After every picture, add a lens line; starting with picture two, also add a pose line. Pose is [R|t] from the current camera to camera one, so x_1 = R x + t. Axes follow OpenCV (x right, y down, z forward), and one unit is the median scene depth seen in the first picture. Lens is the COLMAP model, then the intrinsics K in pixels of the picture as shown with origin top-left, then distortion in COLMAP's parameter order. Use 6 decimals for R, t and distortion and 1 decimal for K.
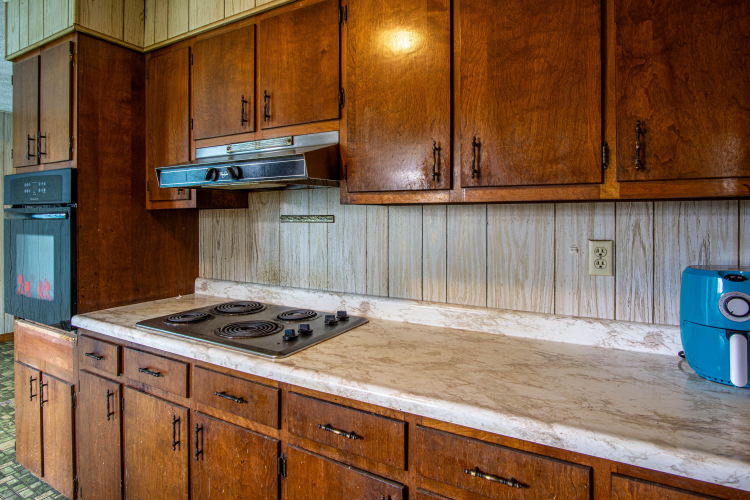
lens RADIAL K [[415.9, 0, 371.1], [0, 415.9, 218.9], [0, 0, 1]] dist [-0.025506, 0.001917]
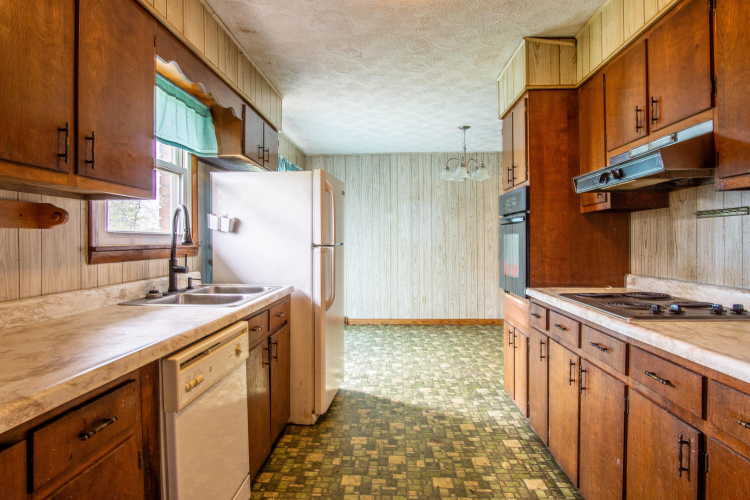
lens RADIAL K [[434.1, 0, 375.0], [0, 434.1, 250.0], [0, 0, 1]] dist [-0.031498, 0.000657]
pose [[0.457669, 0.017196, -0.888956, 0.376004], [0.004105, 0.999761, 0.021453, 0.065771], [0.889113, -0.013467, 0.457489, -0.171246]]
